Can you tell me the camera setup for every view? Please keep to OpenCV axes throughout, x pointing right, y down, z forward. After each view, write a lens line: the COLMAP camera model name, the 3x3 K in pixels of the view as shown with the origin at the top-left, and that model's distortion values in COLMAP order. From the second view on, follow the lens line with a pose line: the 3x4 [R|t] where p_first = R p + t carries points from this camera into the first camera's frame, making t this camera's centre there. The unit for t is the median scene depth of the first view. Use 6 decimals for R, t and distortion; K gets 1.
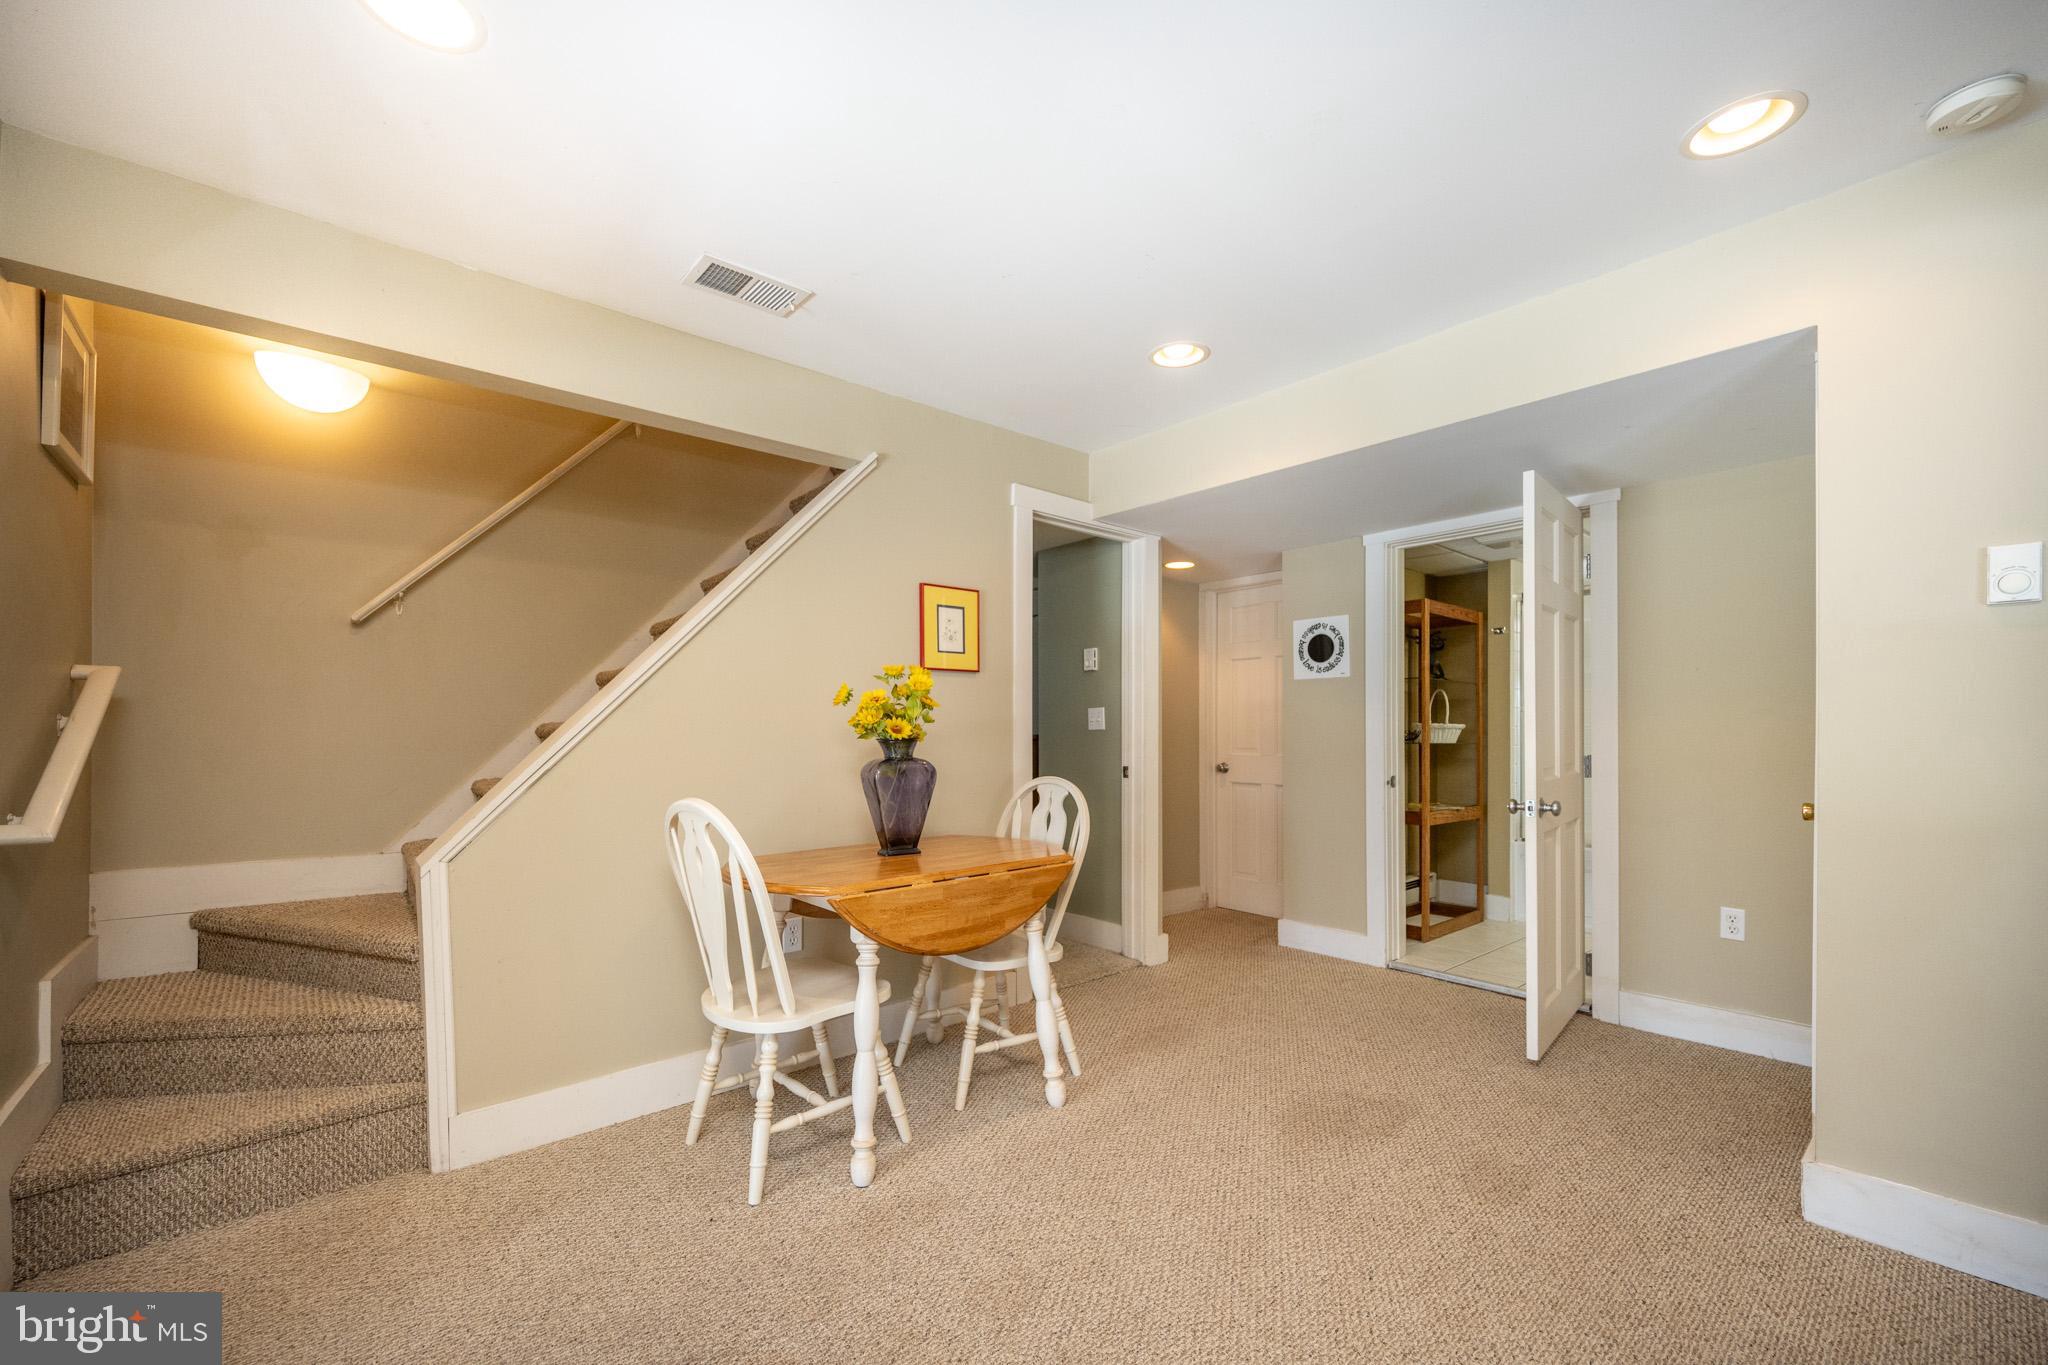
lens RADIAL K [[827.7, 0, 1055.0], [0, 827.7, 734.6], [0, 0, 1]] dist [0.002247, -0.000242]
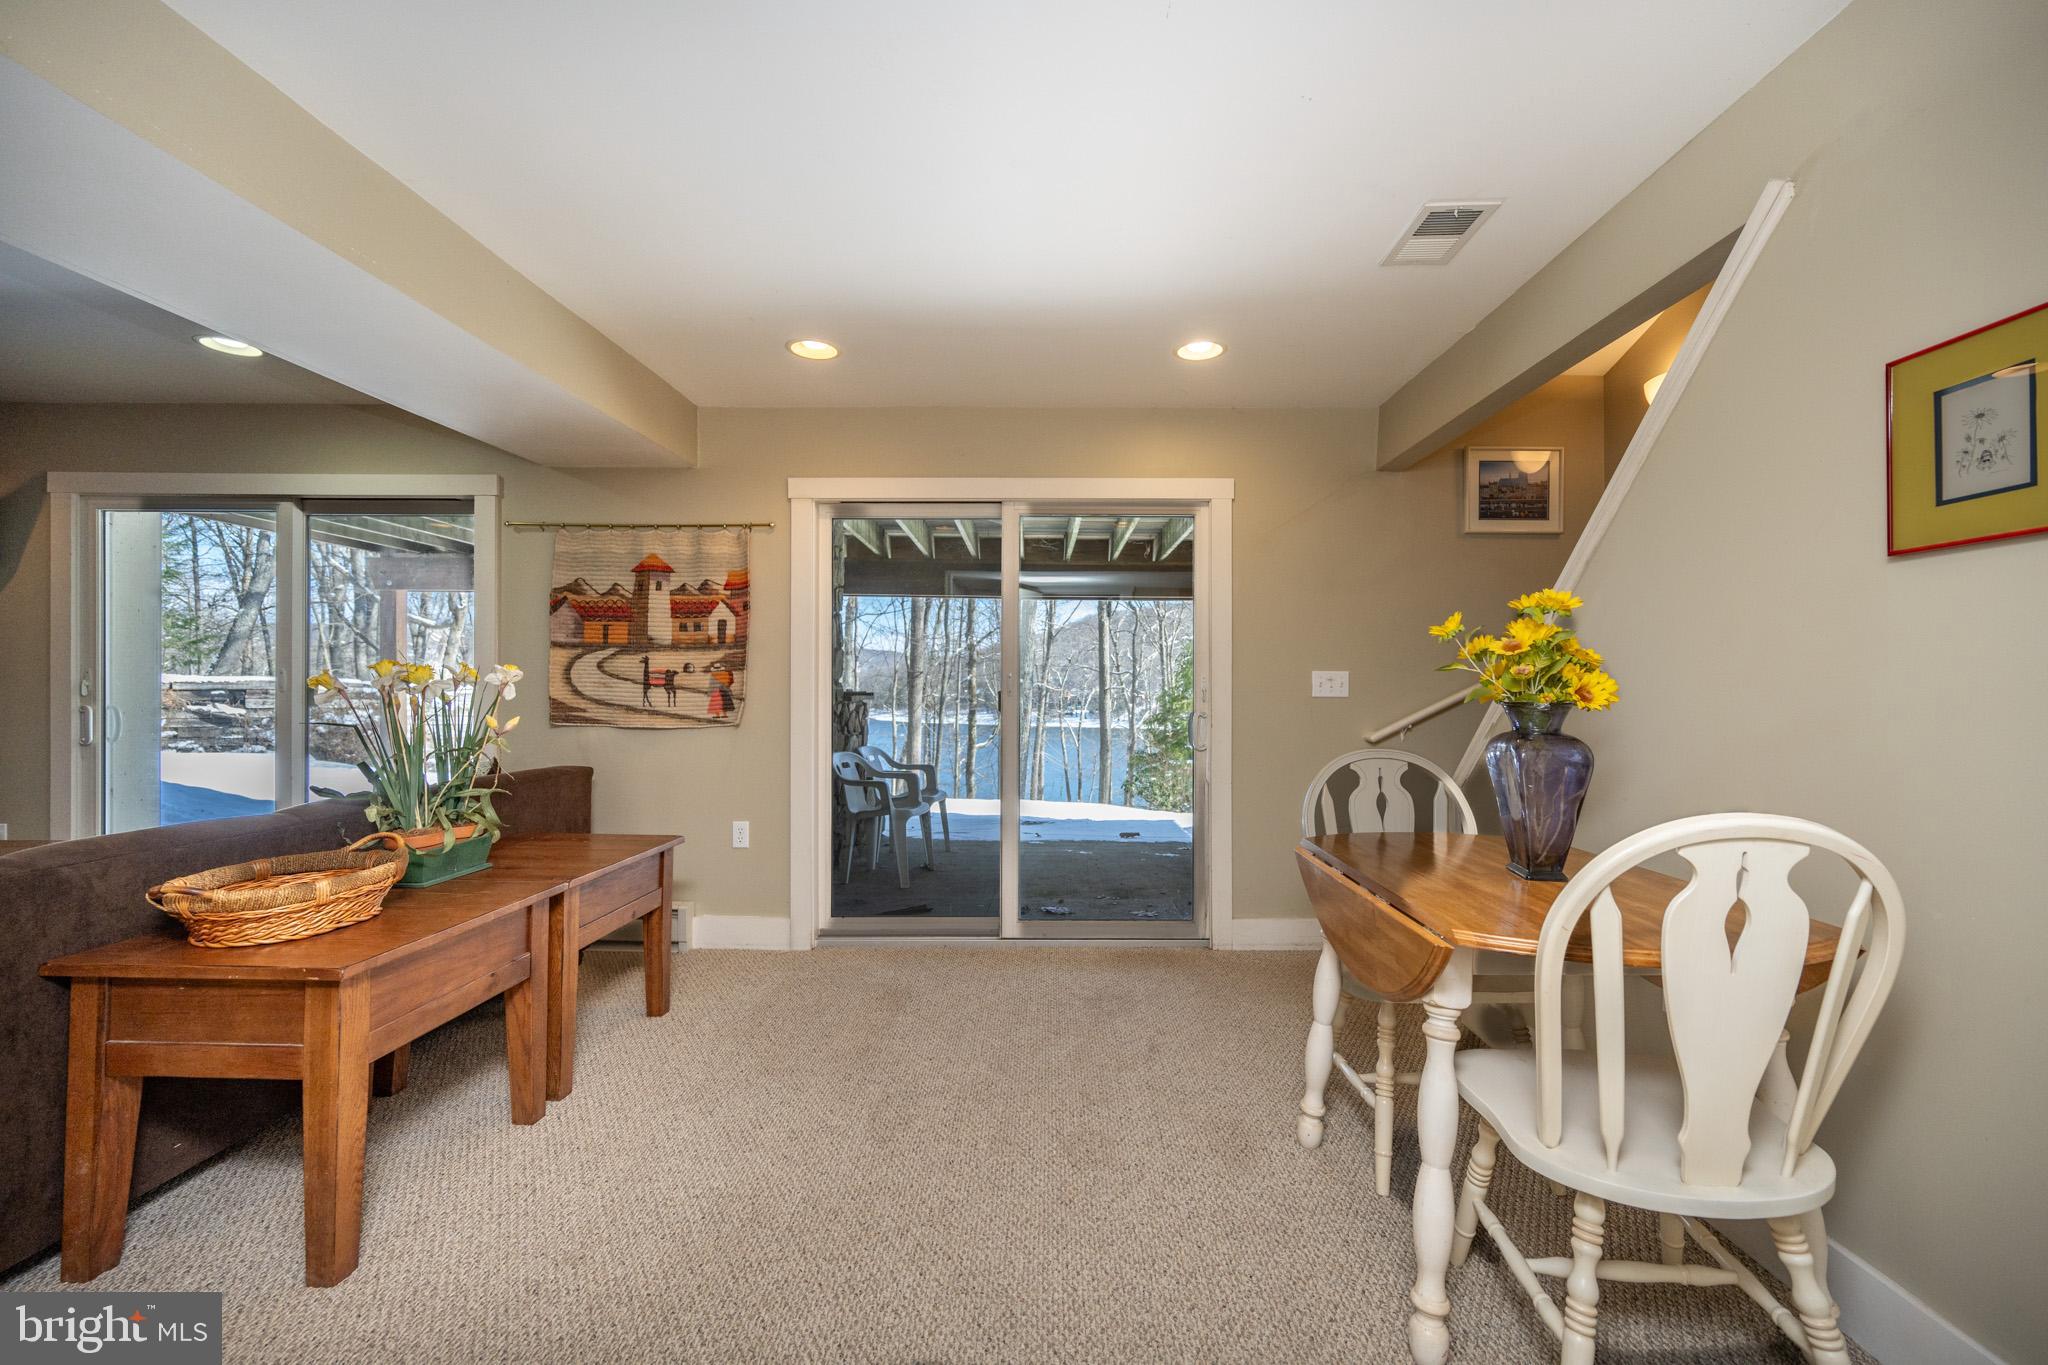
lens RADIAL K [[827.7, 0, 1026.0], [0, 827.7, 683.8], [0, 0, 1]] dist [0.002247, -0.000242]
pose [[-0.687439, 0.000617, -0.726242, 0.582101], [-0.002652, 0.999991, 0.003360, -0.012928], [0.726237, 0.004236, -0.687431, 1.171393]]
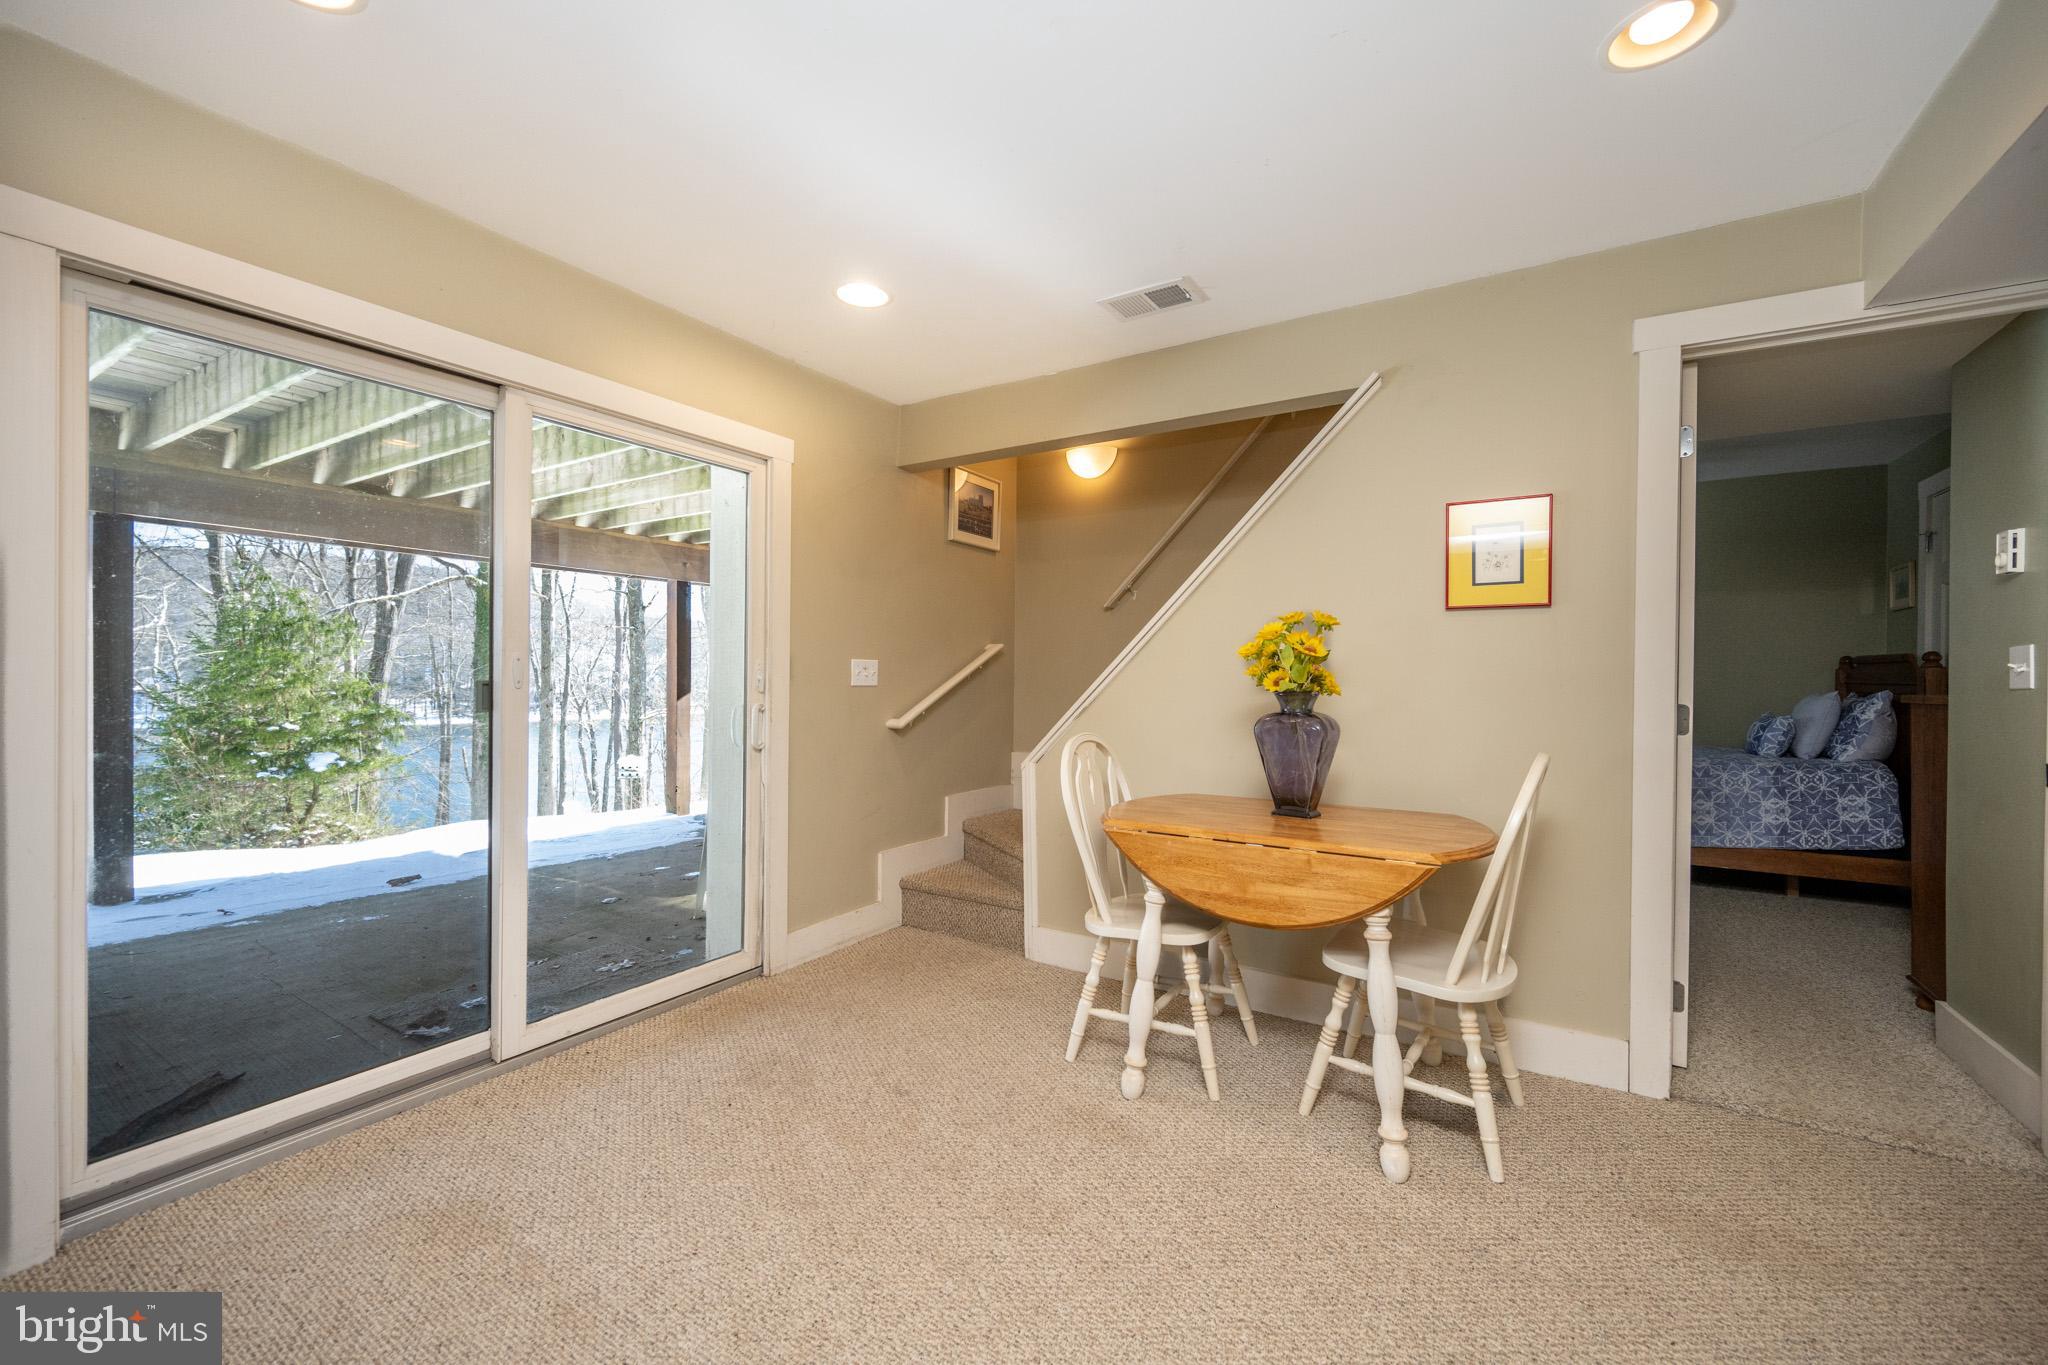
lens RADIAL K [[827.7, 0, 1028.1], [0, 827.7, 682.6], [0, 0, 1]] dist [0.002247, -0.000242]
pose [[0.278045, 0.013079, -0.960479, 0.620117], [-0.015168, 0.999842, 0.009224, -0.008867], [0.960448, 0.012004, 0.278200, 0.452447]]
